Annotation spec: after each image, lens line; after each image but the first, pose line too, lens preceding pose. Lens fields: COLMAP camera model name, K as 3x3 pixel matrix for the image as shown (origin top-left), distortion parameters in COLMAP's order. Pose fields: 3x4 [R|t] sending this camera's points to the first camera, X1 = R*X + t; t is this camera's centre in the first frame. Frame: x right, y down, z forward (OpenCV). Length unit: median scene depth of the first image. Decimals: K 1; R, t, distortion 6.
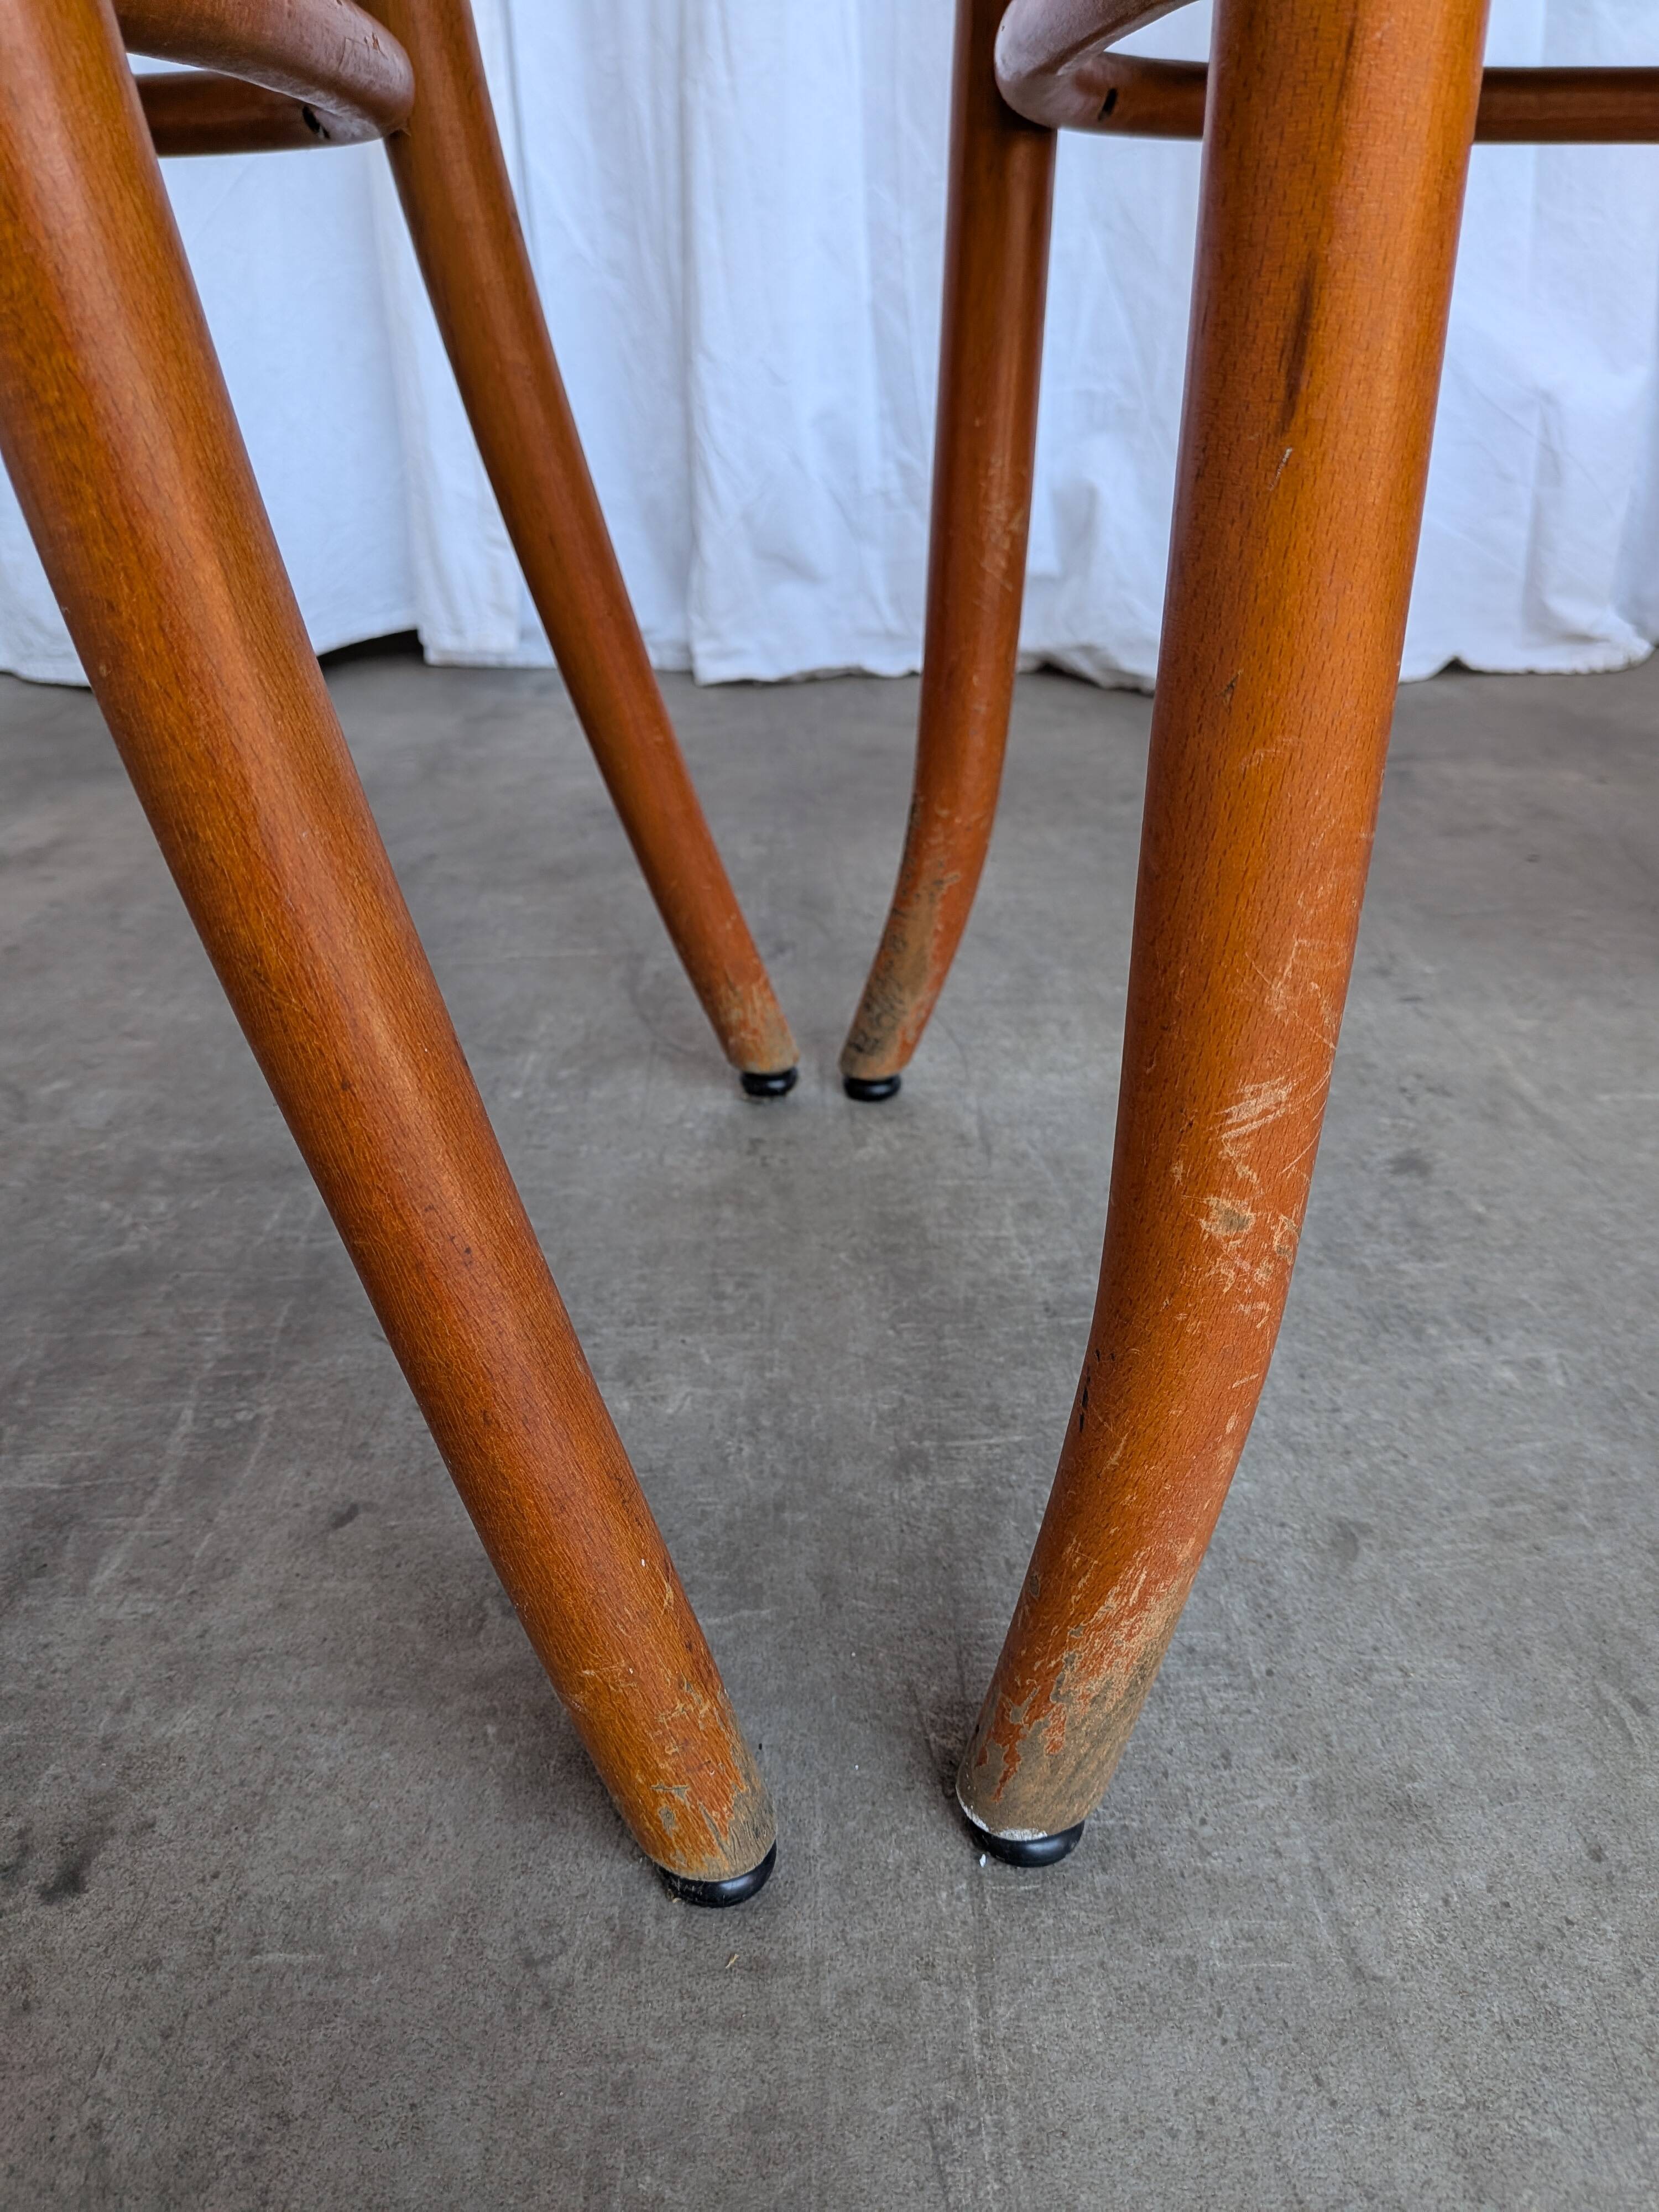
lens RADIAL K [[1596.6, 0, 776.7], [0, 1596.6, 1106.8], [0, 0, 1]] dist [0.041426, -0.083561]
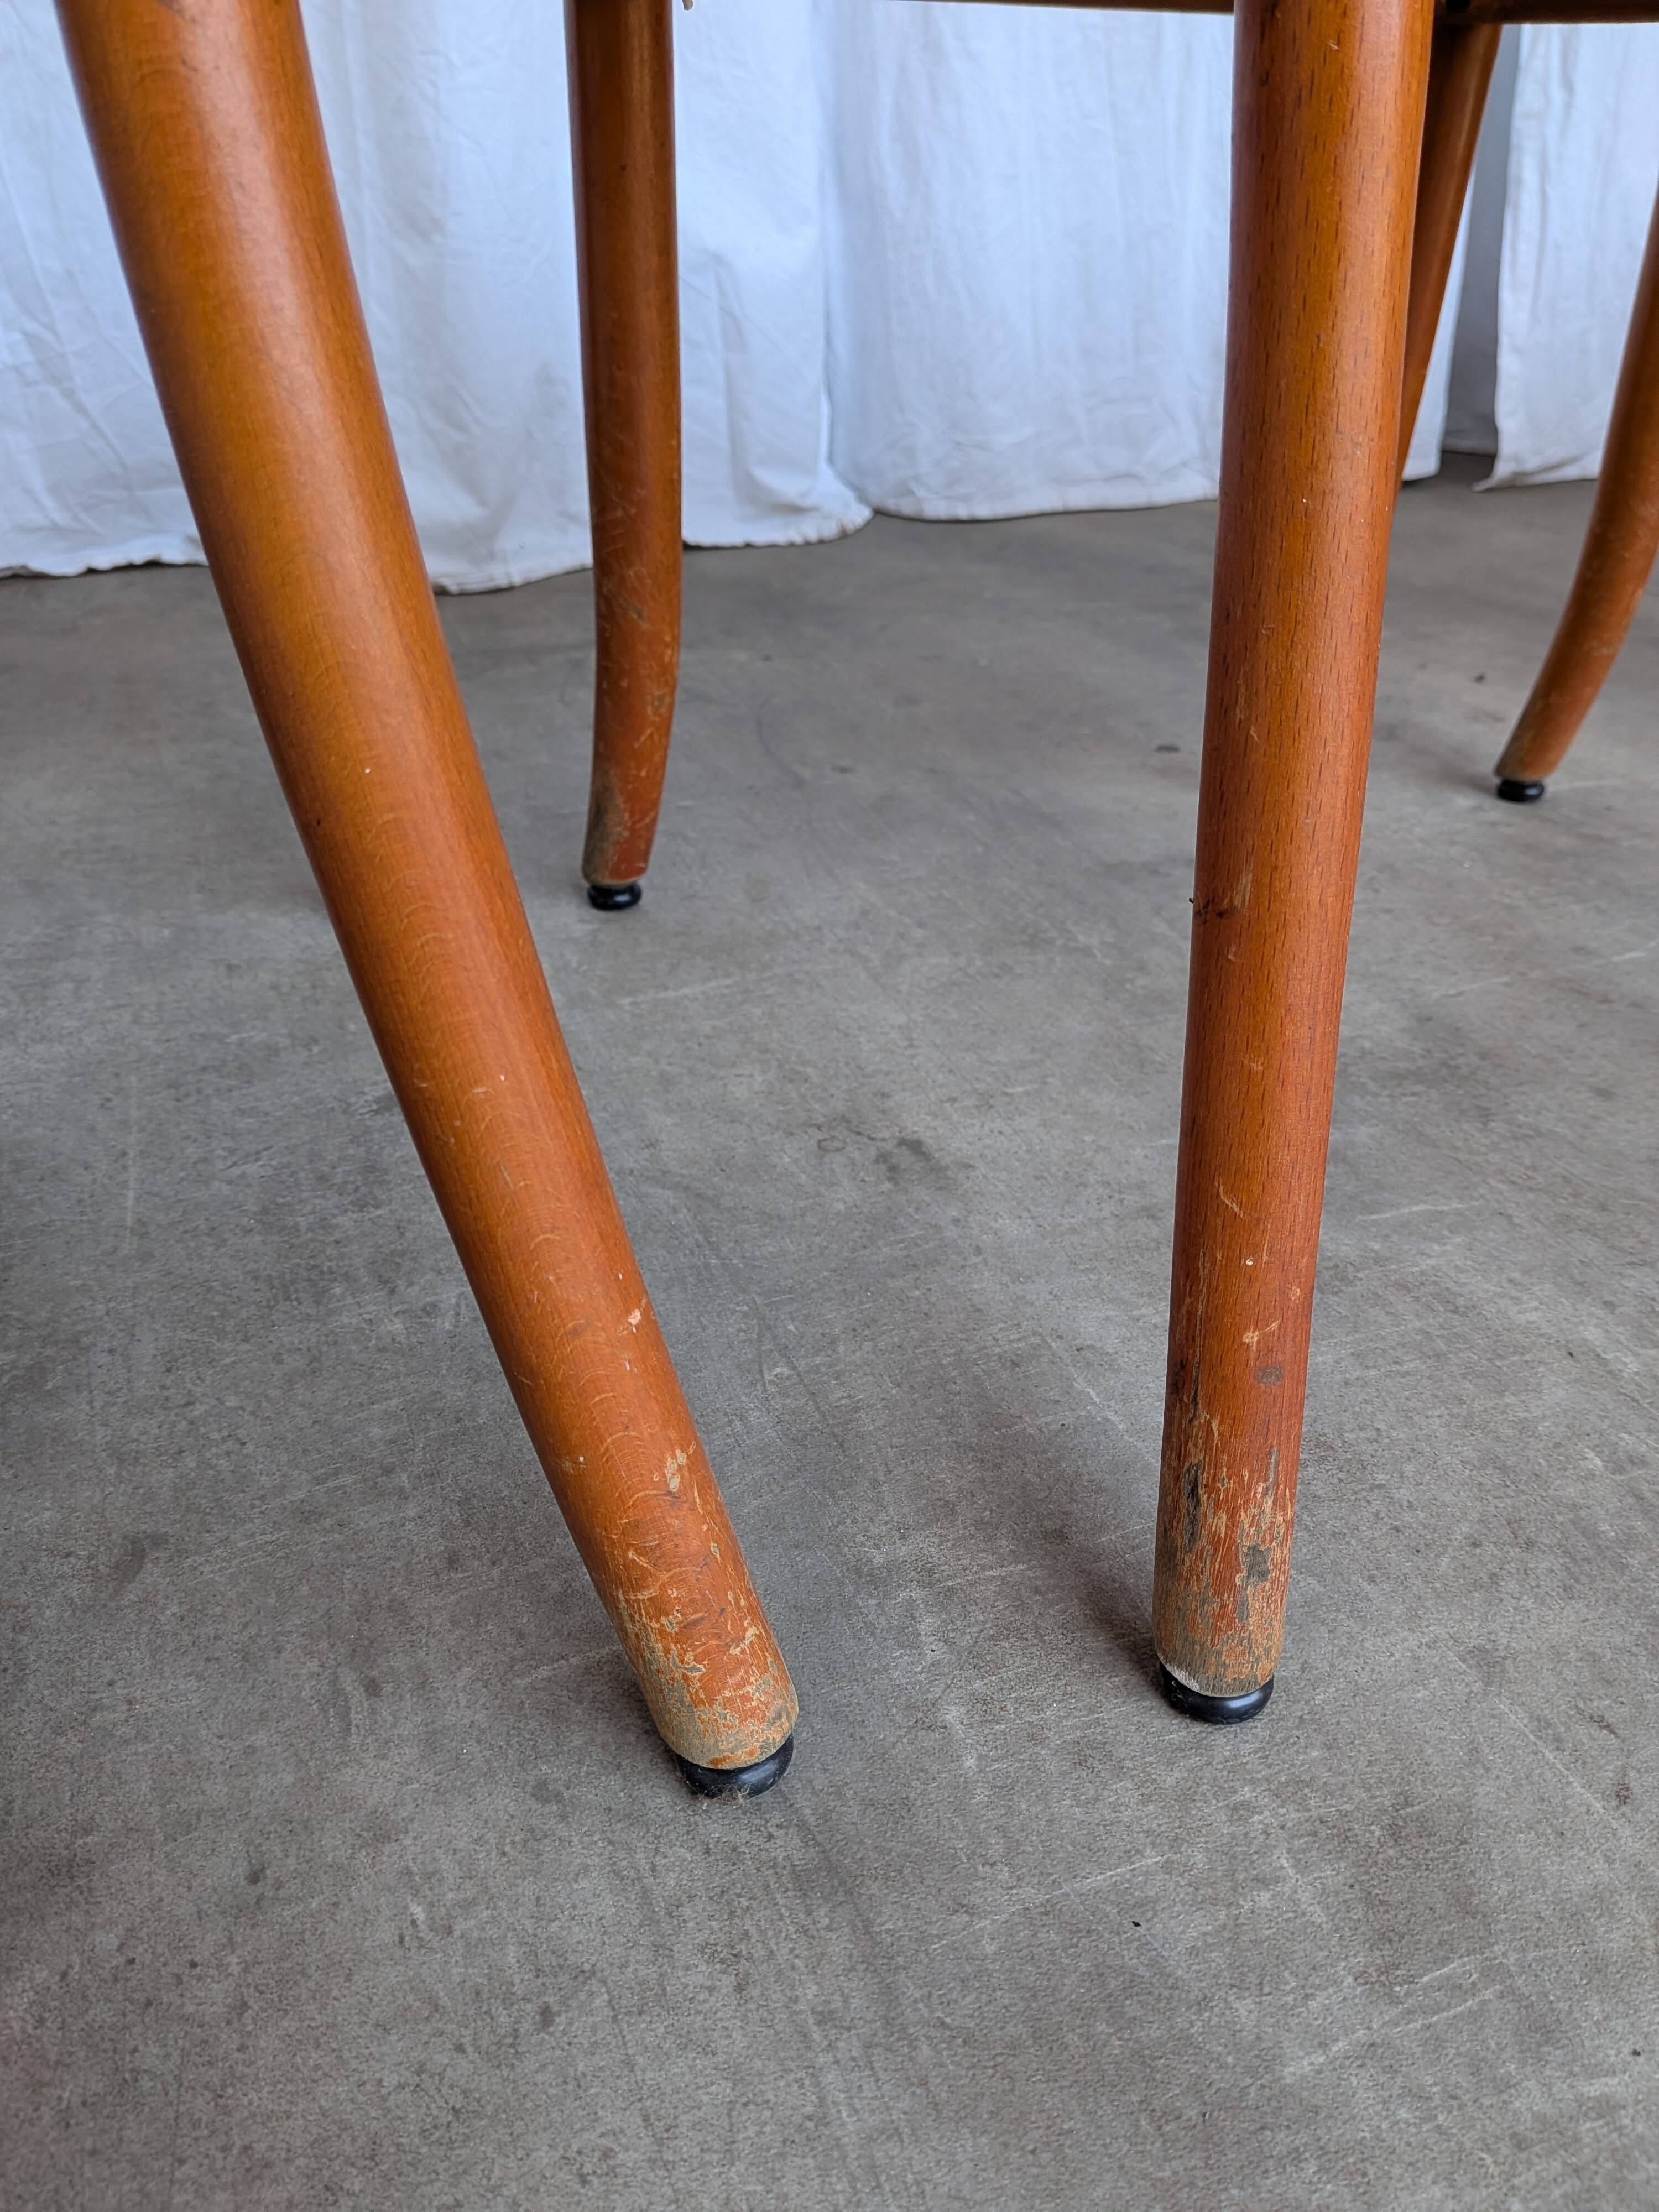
lens RADIAL K [[1596.6, 0, 809.2], [0, 1596.6, 1124.1], [0, 0, 1]] dist [0.041426, -0.083561]
pose [[0.945515, -0.144017, 0.291994, 0.428288], [0.119265, 0.987715, 0.100966, -0.021798], [-0.302948, -0.060641, 0.951076, 0.013731]]
